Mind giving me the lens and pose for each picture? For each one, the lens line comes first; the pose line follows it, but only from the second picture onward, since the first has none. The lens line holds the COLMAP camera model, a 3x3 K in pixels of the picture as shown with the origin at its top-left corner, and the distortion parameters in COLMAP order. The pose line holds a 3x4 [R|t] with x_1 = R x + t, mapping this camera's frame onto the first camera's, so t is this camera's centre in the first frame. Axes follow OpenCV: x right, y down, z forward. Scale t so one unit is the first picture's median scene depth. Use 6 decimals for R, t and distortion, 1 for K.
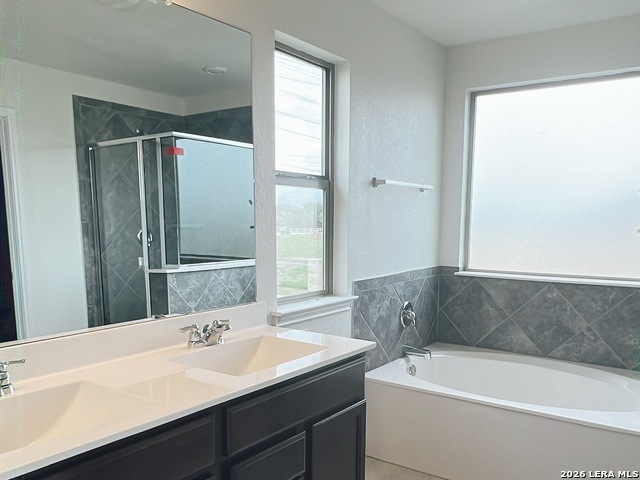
lens RADIAL K [[337.3, 0, 323.6], [0, 337.3, 242.3], [0, 0, 1]] dist [-0.007947, -0.001112]
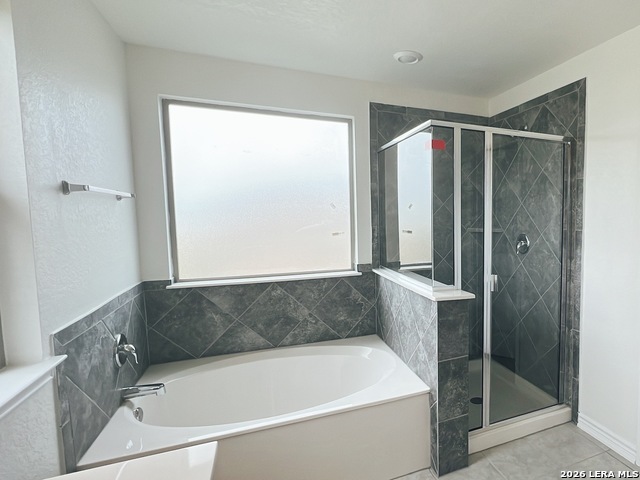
lens RADIAL K [[315.5, 0, 323.2], [0, 315.5, 235.5], [0, 0, 1]] dist [-0.012151, -0.000047]
pose [[0.591285, -0.071649, 0.803273, -0.063988], [0.097515, 0.995089, 0.016979, -0.032315], [-0.800545, 0.068292, 0.595368, 0.163133]]
